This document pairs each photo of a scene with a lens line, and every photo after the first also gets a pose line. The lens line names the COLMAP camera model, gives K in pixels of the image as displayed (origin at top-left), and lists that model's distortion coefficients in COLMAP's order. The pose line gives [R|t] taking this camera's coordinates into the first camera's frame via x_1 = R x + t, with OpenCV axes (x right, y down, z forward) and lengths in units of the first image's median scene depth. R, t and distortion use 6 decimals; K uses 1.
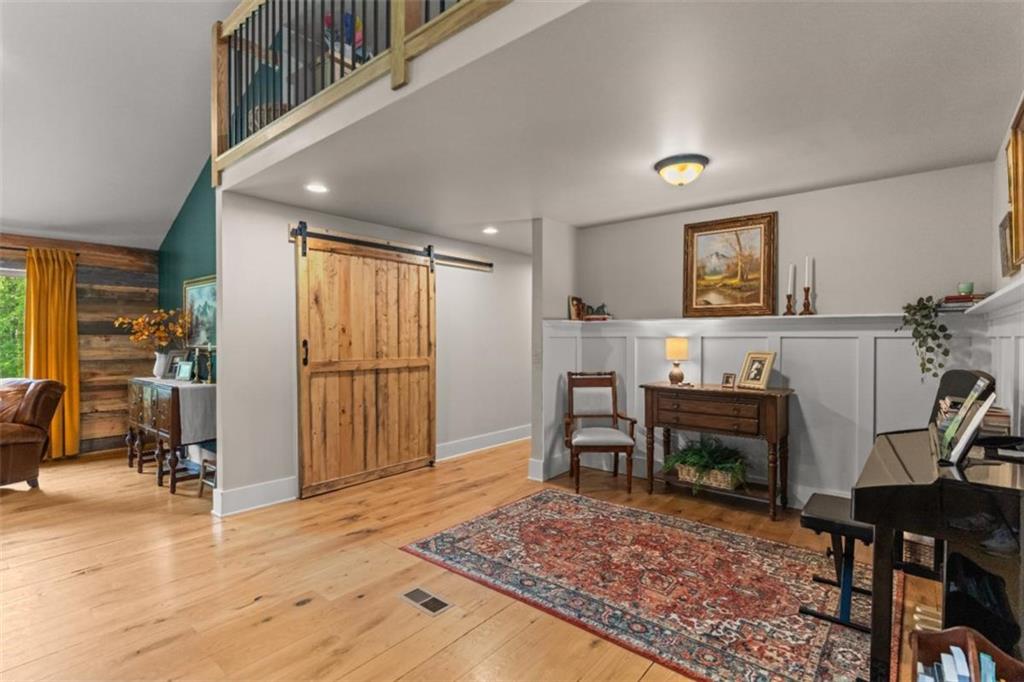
lens RADIAL K [[490.6, 0, 512.0], [0, 490.6, 341.0], [0, 0, 1]] dist [0.002604, 0.000348]
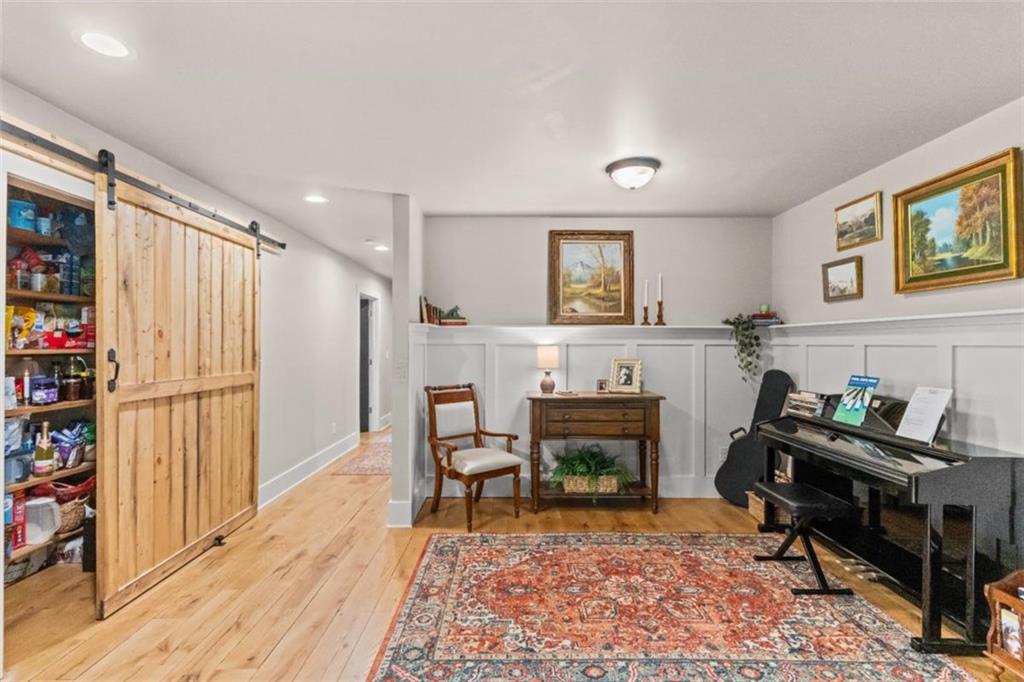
lens RADIAL K [[486.0, 0, 509.1], [0, 486.0, 338.4], [0, 0, 1]] dist [0.002614, 0.000747]
pose [[0.767217, 0.009237, 0.641322, -0.377549], [0.002944, 0.999835, -0.017923, -0.003269], [-0.641381, 0.015639, 0.767063, 0.347241]]
